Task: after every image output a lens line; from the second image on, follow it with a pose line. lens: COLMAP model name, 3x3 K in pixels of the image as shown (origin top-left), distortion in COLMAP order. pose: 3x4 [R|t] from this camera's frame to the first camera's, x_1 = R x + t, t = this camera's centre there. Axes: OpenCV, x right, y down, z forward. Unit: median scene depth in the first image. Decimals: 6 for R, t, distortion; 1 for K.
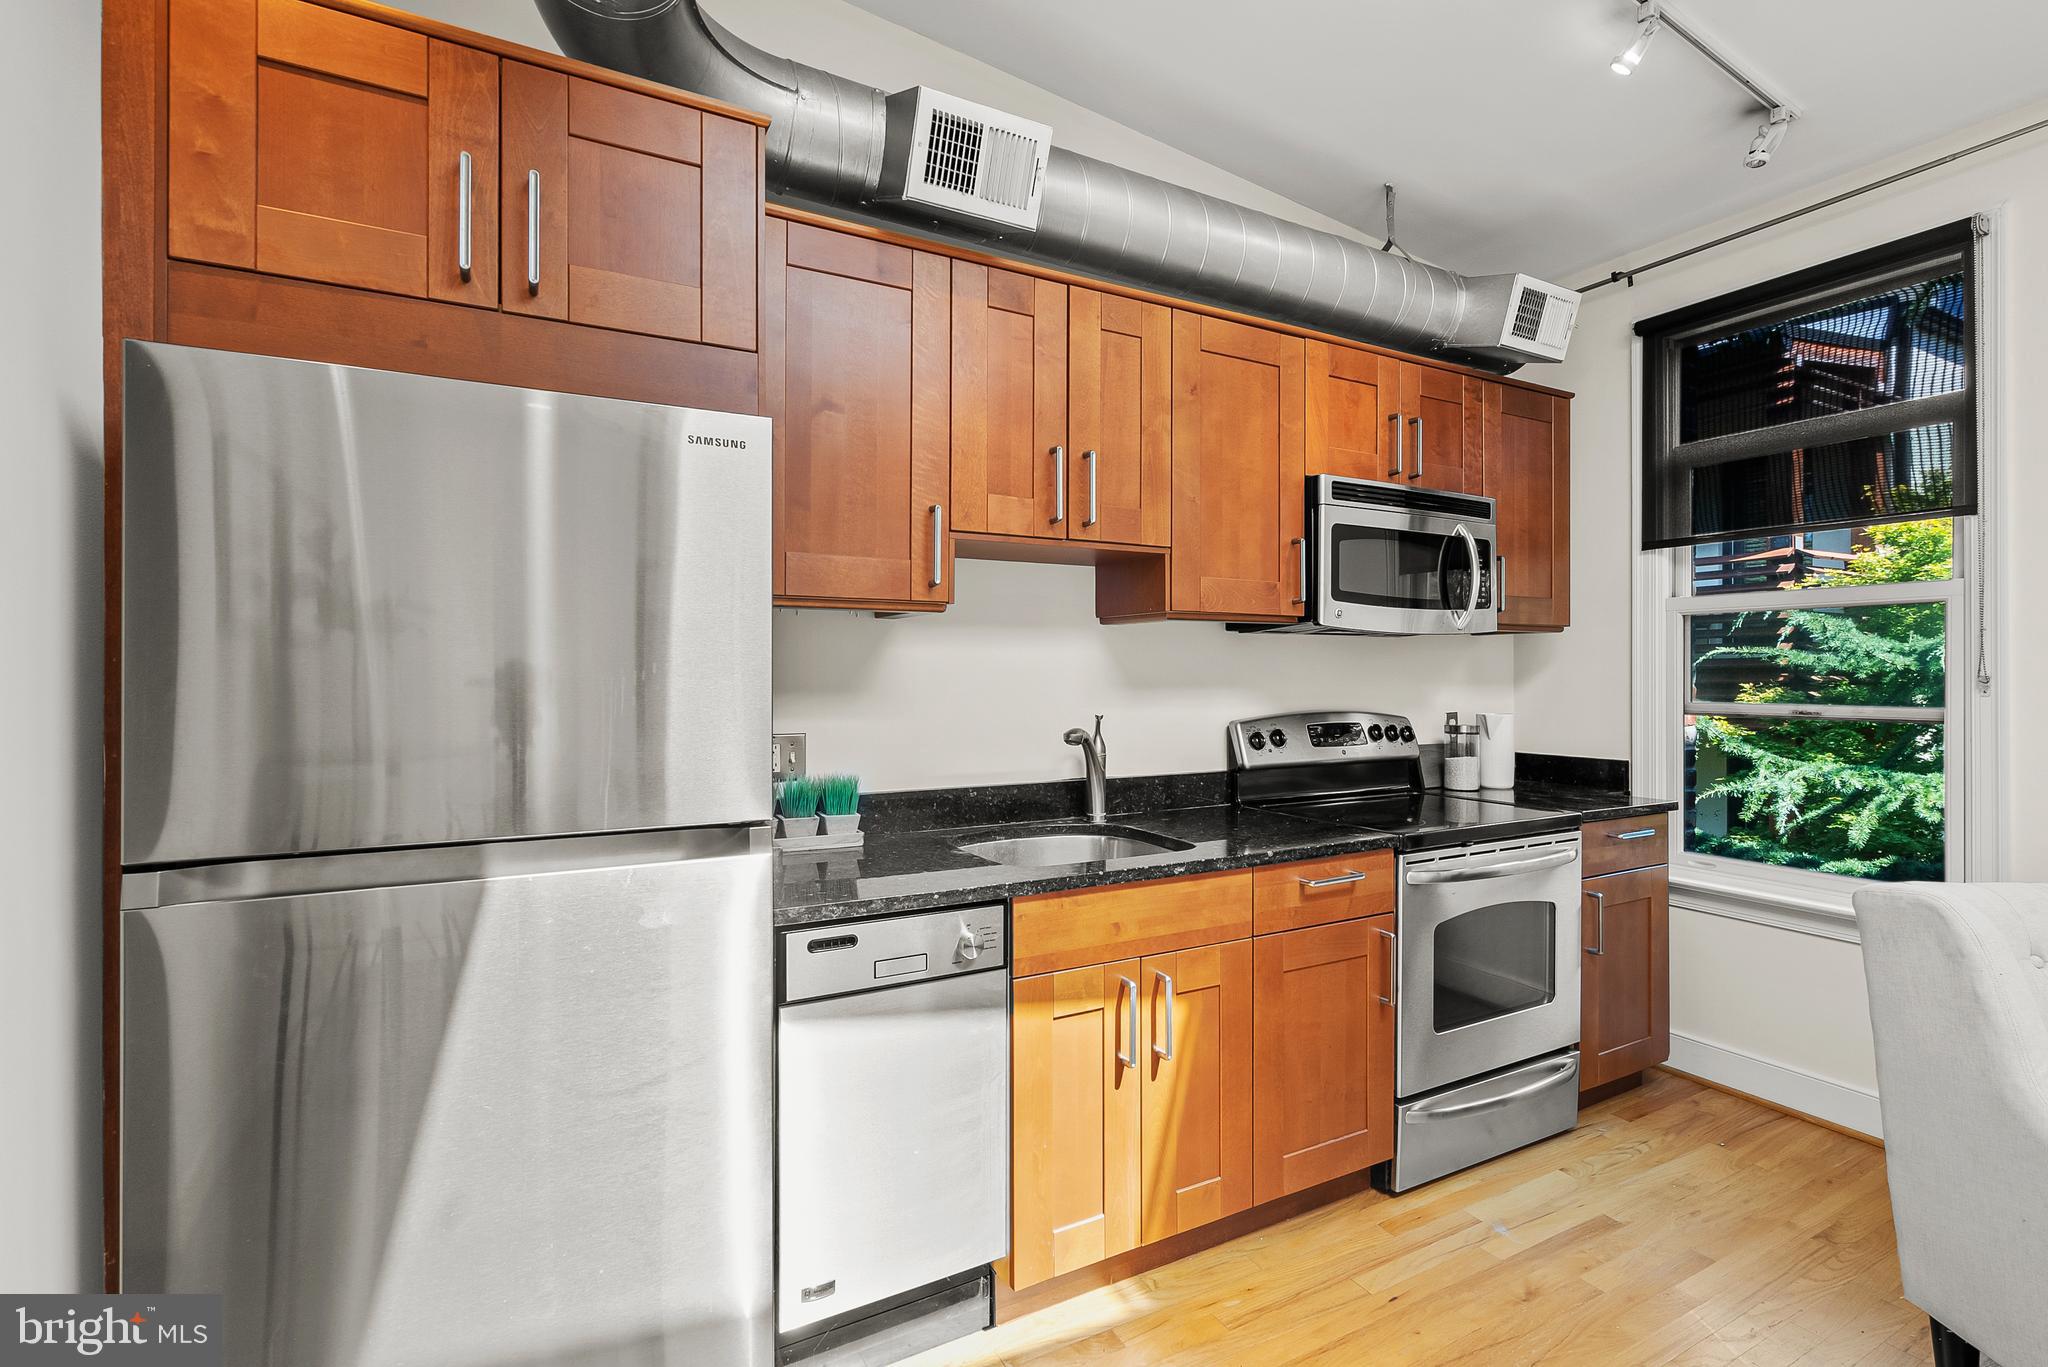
lens RADIAL K [[933.1, 0, 1025.7], [0, 933.1, 670.9], [0, 0, 1]] dist [-0.000709, 0.000063]
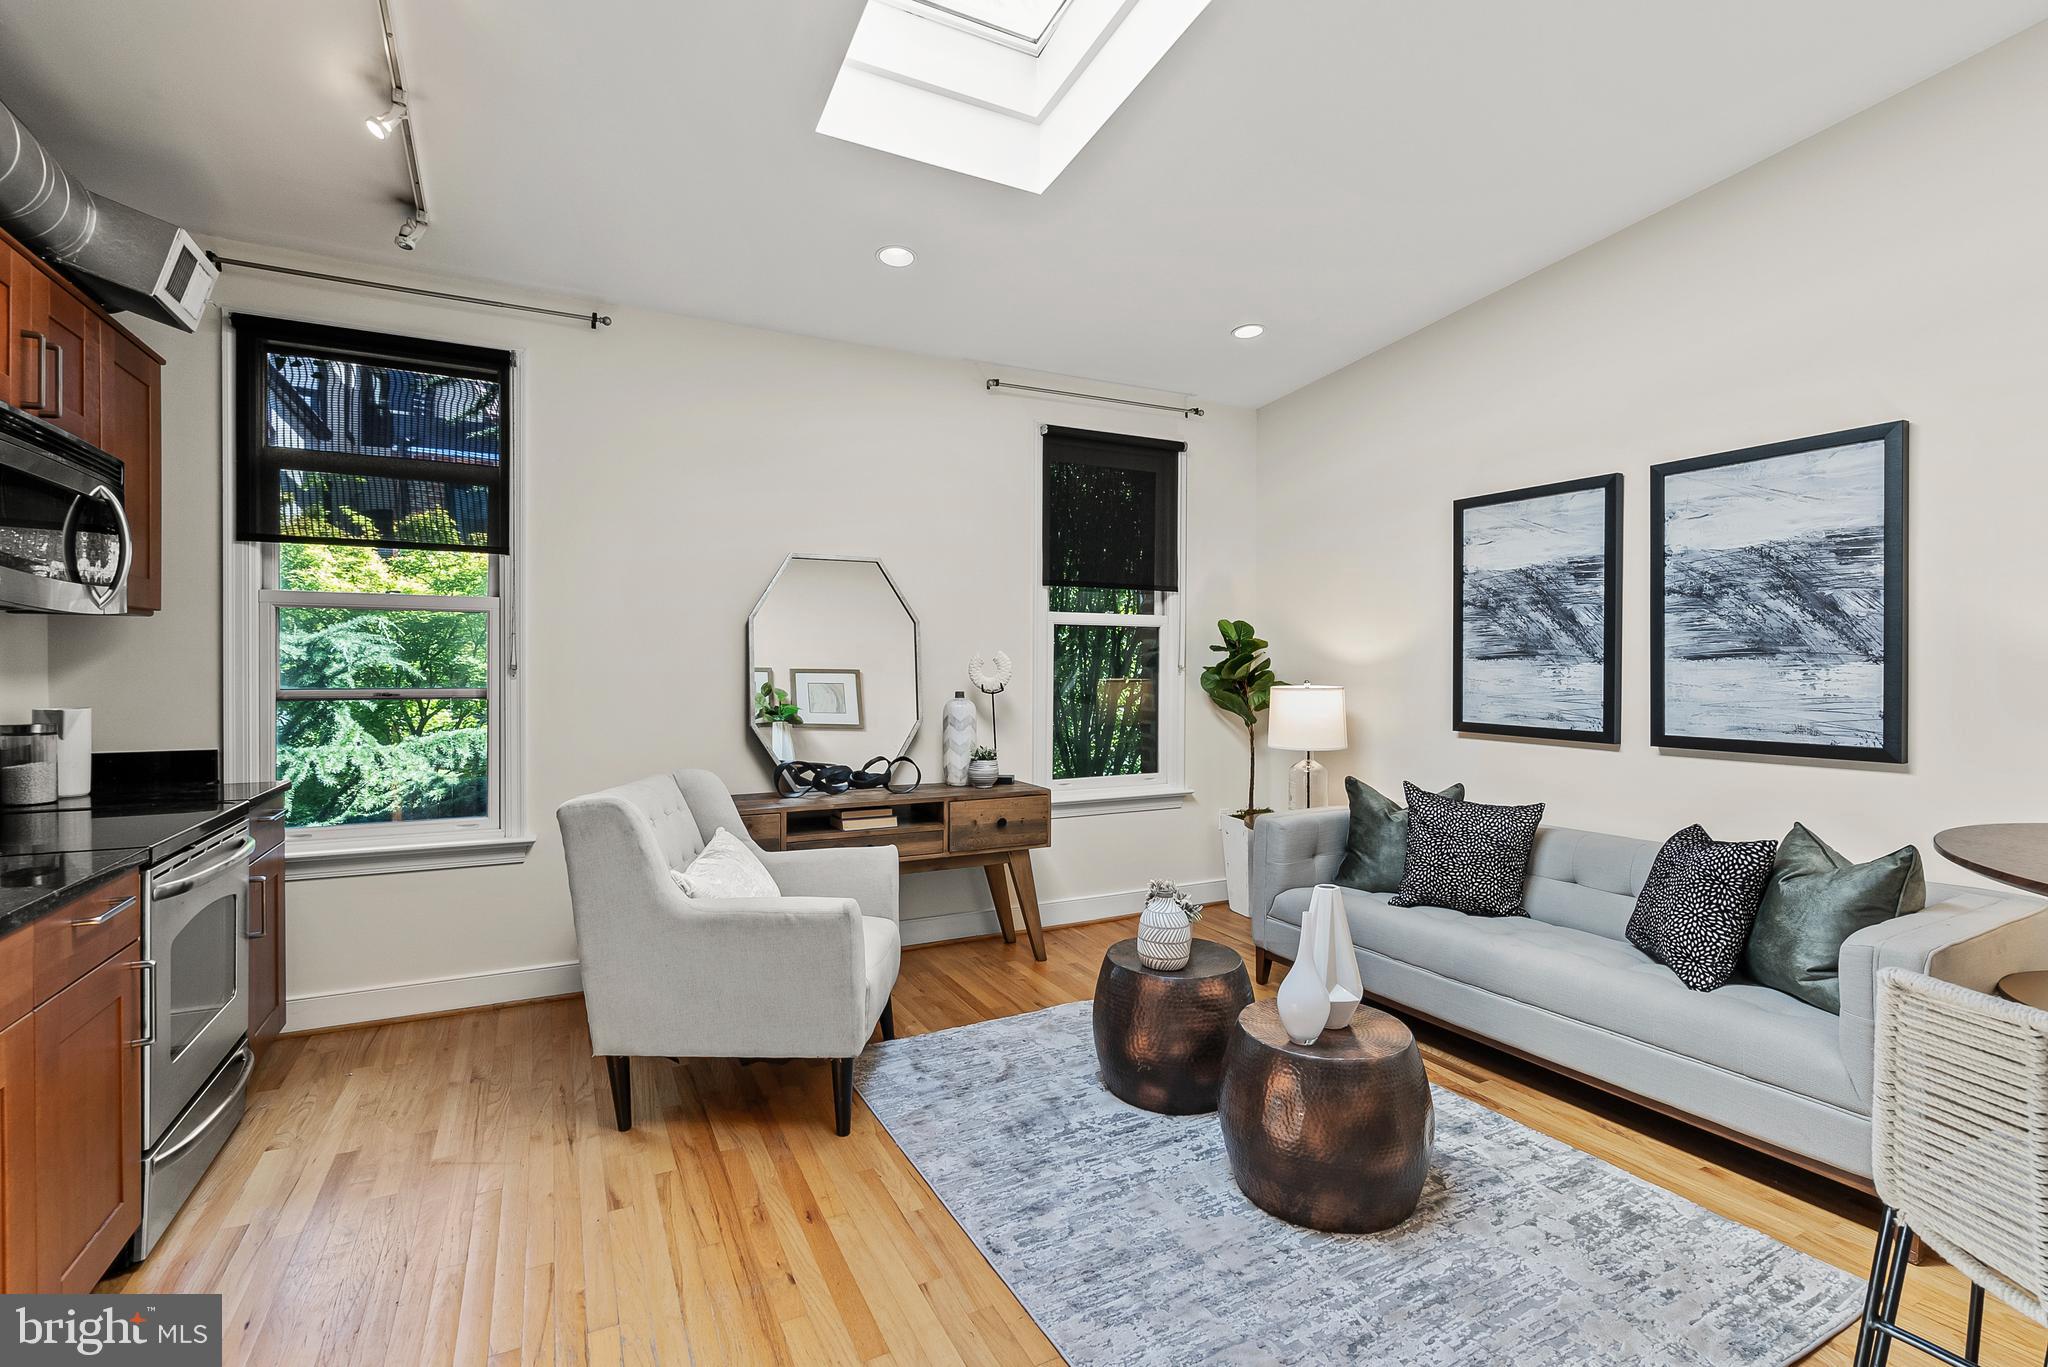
lens RADIAL K [[933.1, 0, 1025.7], [0, 933.1, 670.9], [0, 0, 1]] dist [-0.000709, 0.000063]
pose [[0.013543, -0.005039, 0.999896, -0.414835], [-0.007814, 0.999956, 0.005145, 0.000878], [-0.999878, -0.007883, 0.013503, 0.158897]]
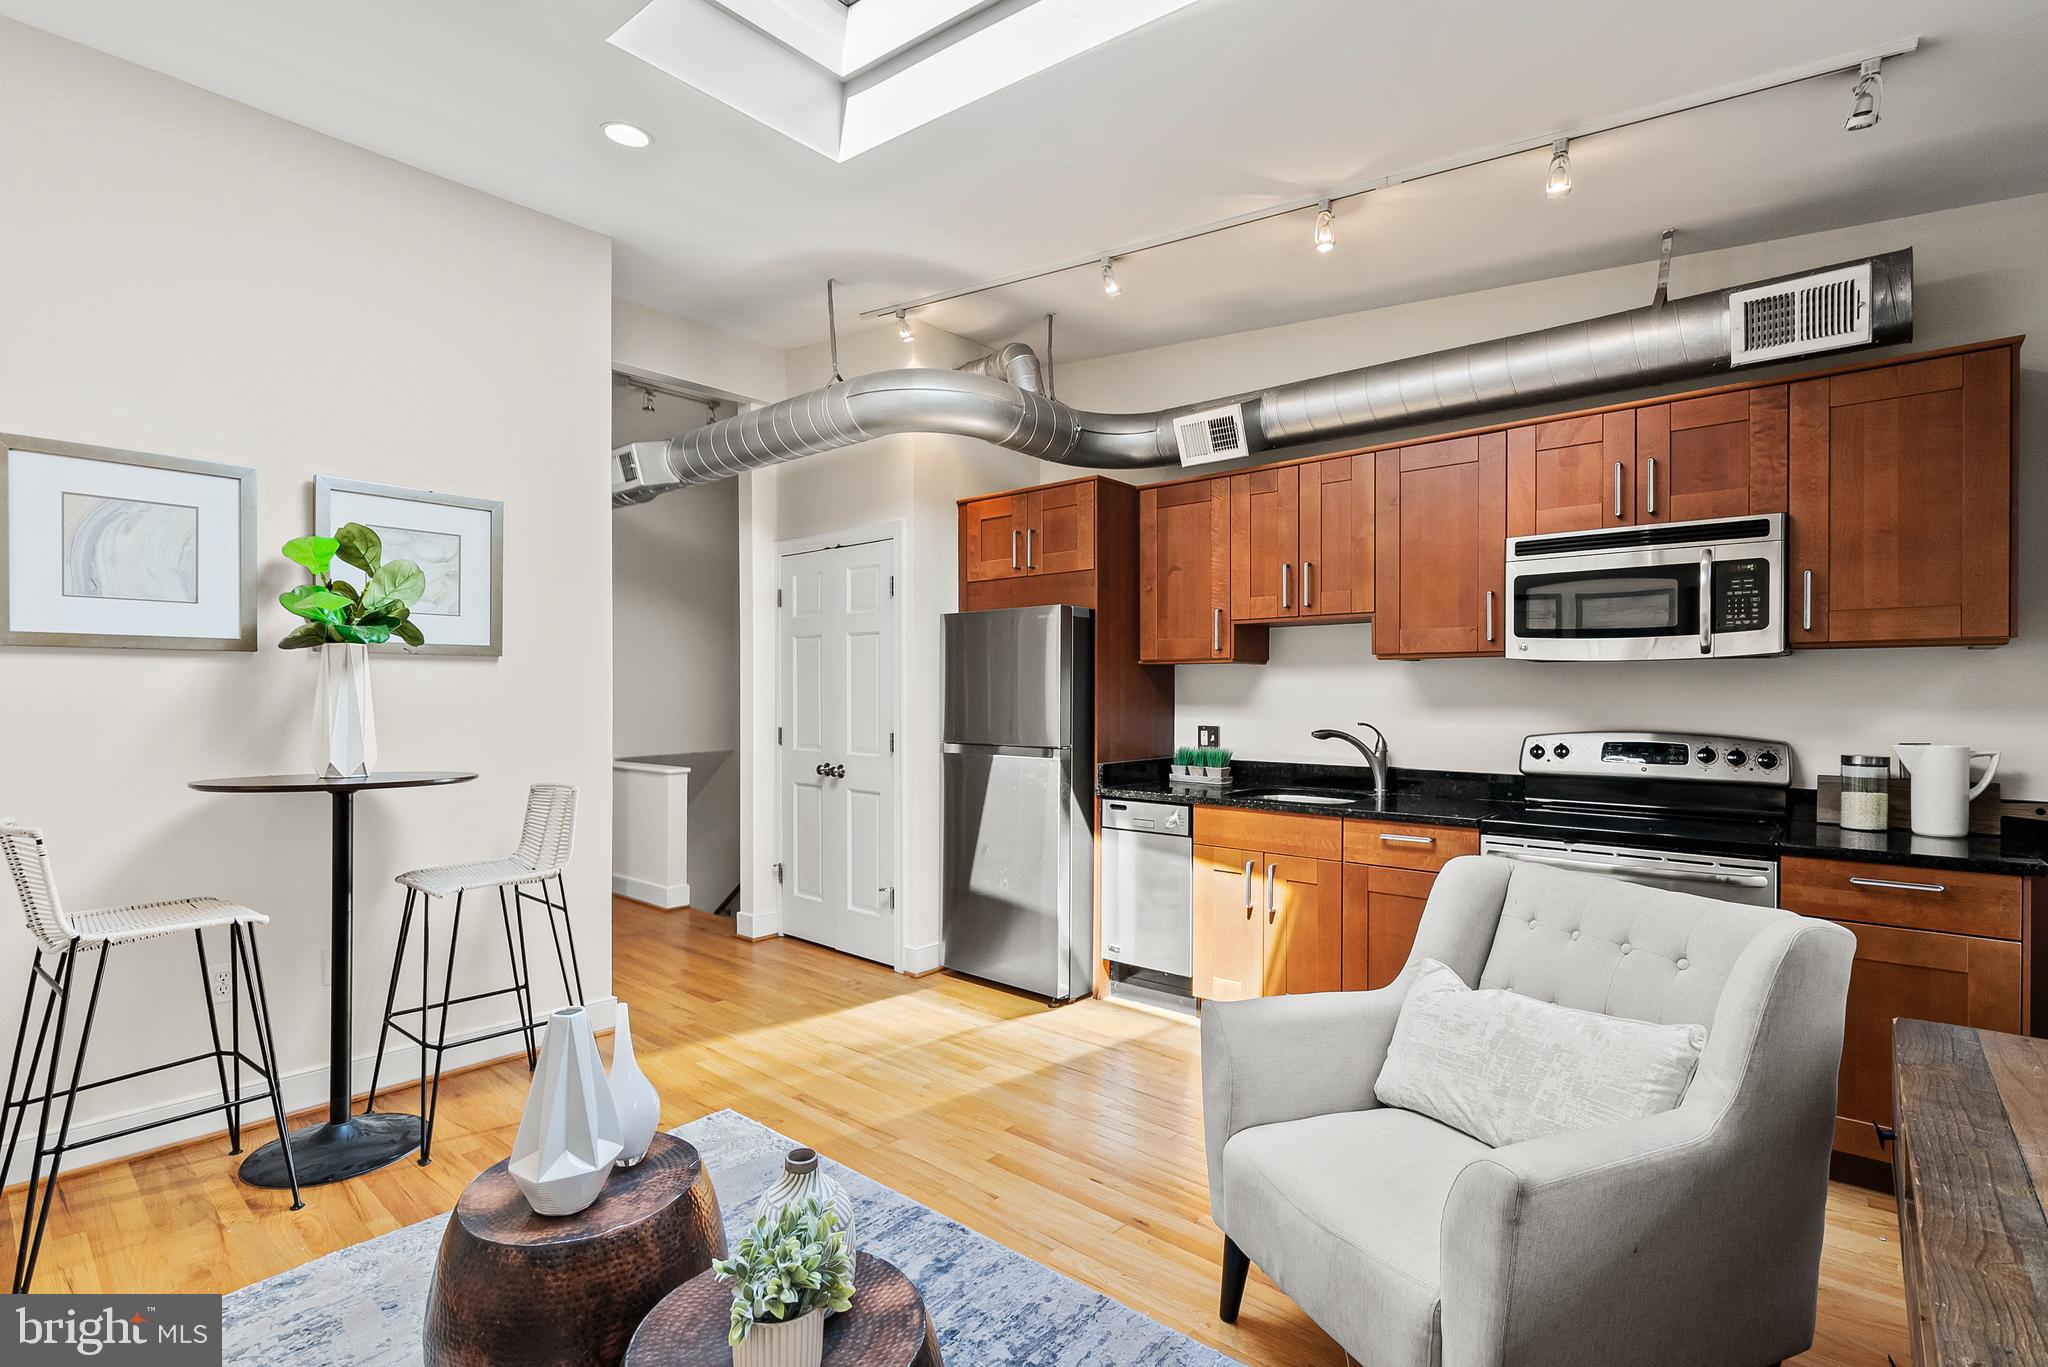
lens RADIAL K [[954.0, 0, 1021.5], [0, 954.0, 698.1], [0, 0, 1]] dist [0.001085, 0.000162]
pose [[0.356925, 0.007285, -0.934105, 1.283573], [0.001772, 0.999963, 0.008475, -0.006936], [0.934131, -0.004681, 0.356899, -0.072924]]
